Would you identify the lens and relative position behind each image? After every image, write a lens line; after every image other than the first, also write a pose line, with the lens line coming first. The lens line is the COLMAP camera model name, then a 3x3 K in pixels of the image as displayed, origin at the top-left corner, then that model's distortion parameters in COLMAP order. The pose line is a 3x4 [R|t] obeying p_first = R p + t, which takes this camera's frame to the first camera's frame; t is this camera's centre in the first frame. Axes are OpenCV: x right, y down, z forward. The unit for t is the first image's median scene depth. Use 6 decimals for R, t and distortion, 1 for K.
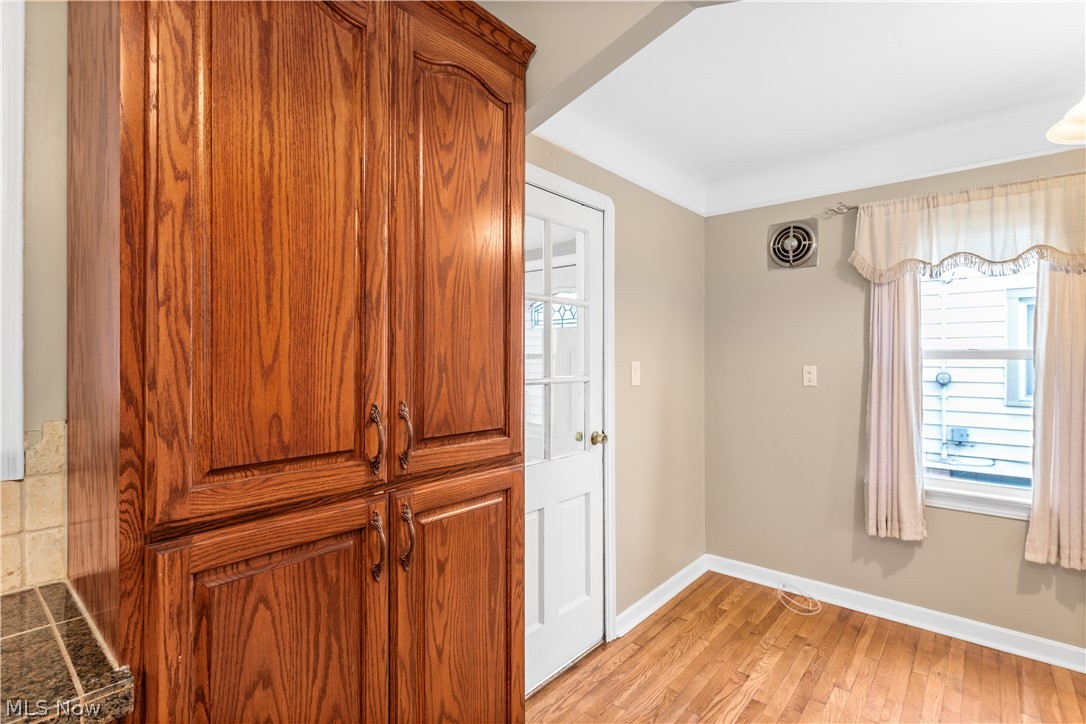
lens RADIAL K [[515.3, 0, 543.3], [0, 515.3, 357.9], [0, 0, 1]] dist [0.003631, 0.001070]
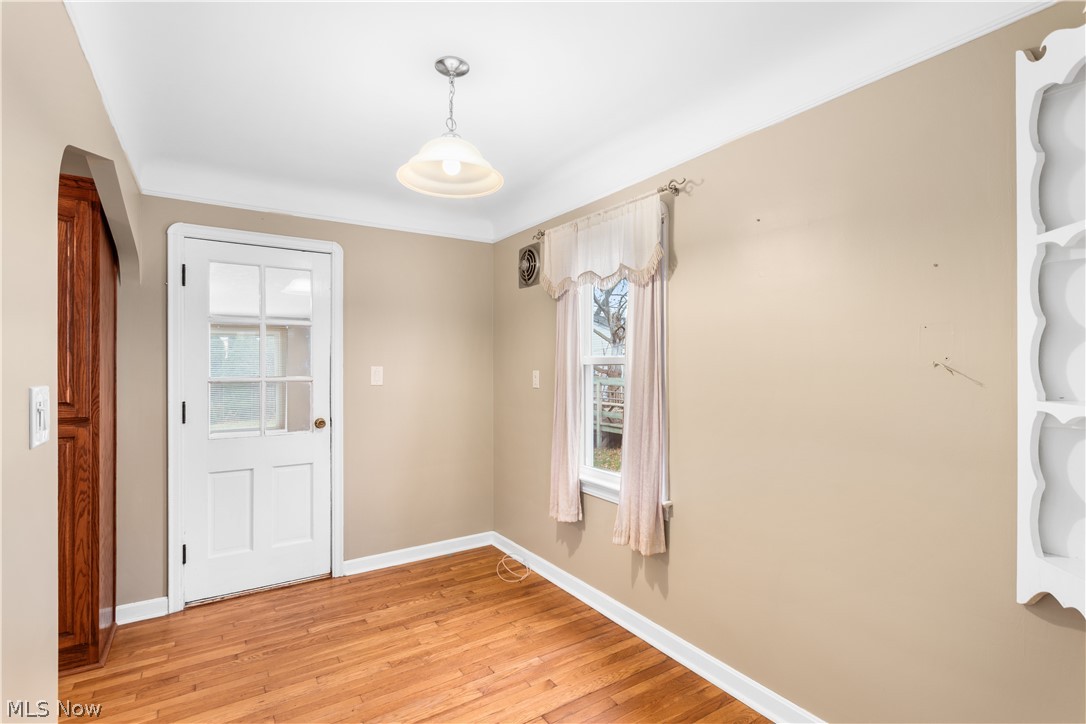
lens RADIAL K [[515.3, 0, 542.7], [0, 515.3, 367.0], [0, 0, 1]] dist [0.003631, 0.001070]
pose [[0.958652, 0.001869, -0.284576, 0.978894], [-0.000636, 0.999990, 0.004424, 0.003098], [0.284582, -0.004060, 0.958643, -0.113623]]
